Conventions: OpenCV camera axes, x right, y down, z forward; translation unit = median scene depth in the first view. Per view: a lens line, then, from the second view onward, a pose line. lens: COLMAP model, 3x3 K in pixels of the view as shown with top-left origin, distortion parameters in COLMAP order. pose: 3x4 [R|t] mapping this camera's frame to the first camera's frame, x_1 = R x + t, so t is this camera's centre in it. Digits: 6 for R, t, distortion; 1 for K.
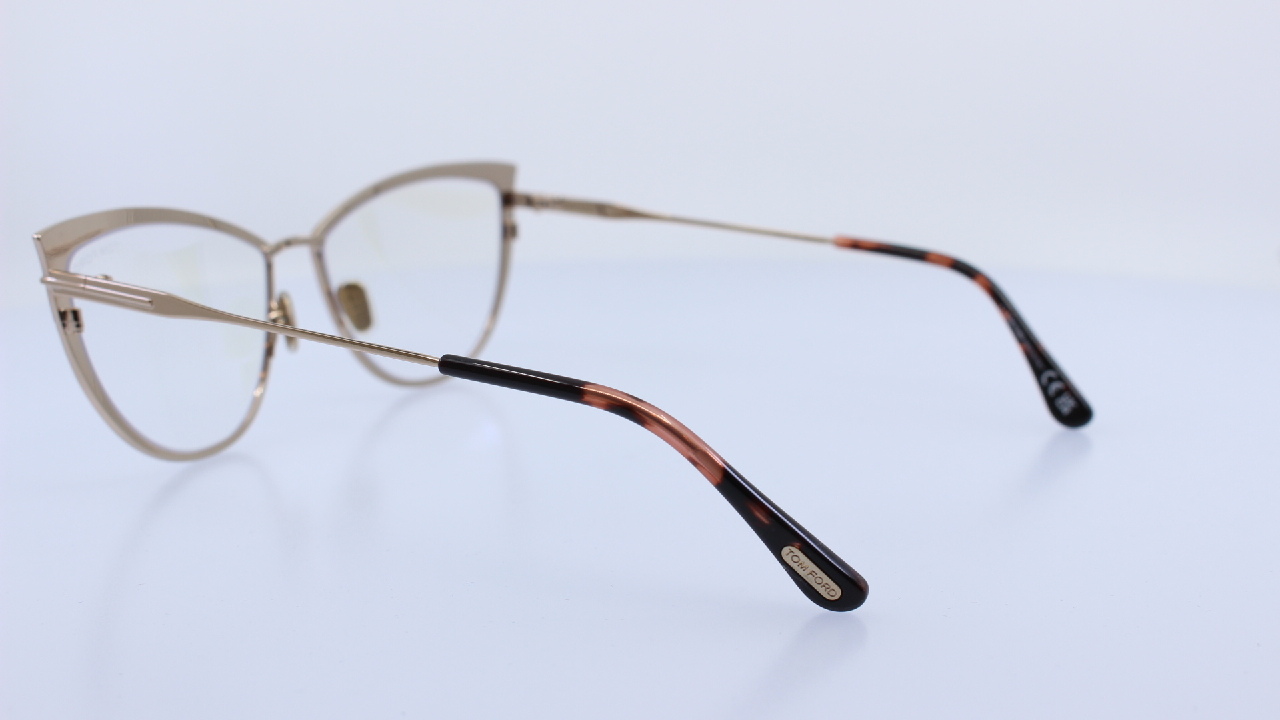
lens RADIAL K [[1646.5, 0, 645.0], [0, 1646.5, 365.1], [0, 0, 1]] dist [-0.127842, 0.000000]
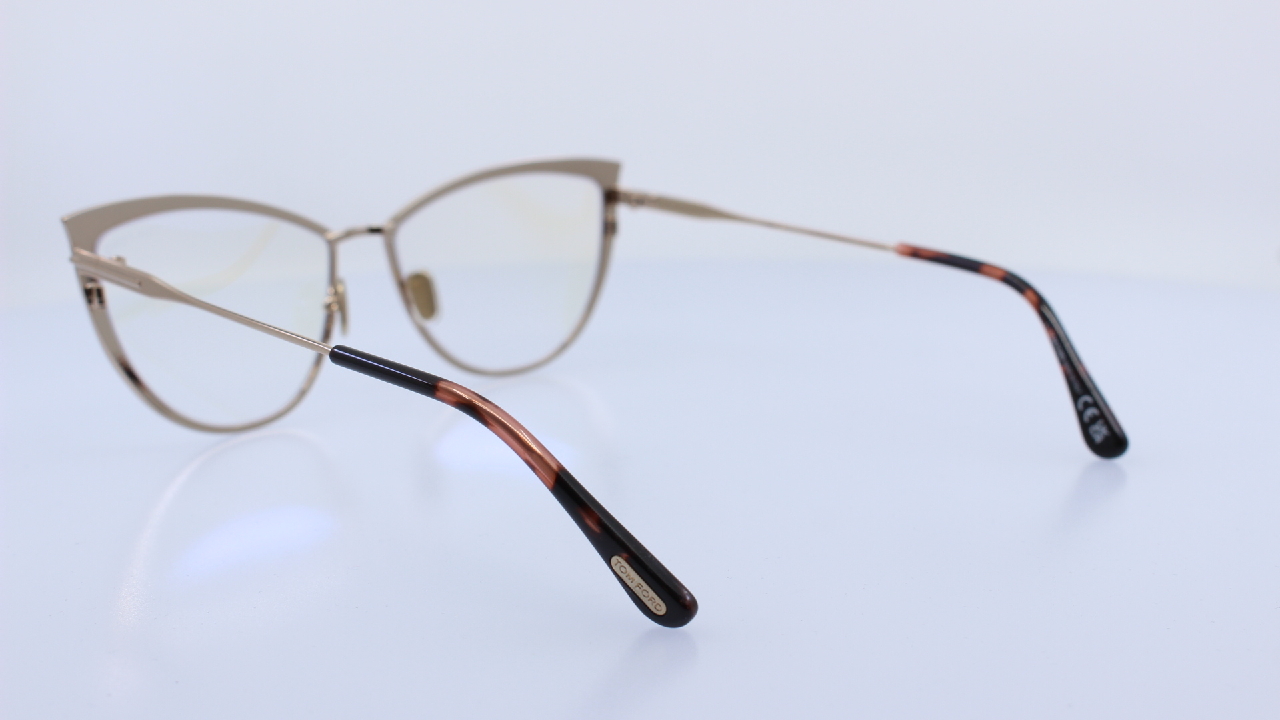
lens RADIAL K [[1646.5, 0, 636.9], [0, 1646.5, 356.4], [0, 0, 1]] dist [-0.127842, 0.000000]
pose [[0.964091, 0.050561, -0.260713, 0.242431], [-0.051071, 0.998683, 0.004822, -0.010073], [0.260614, 0.008666, 0.965404, 0.036086]]
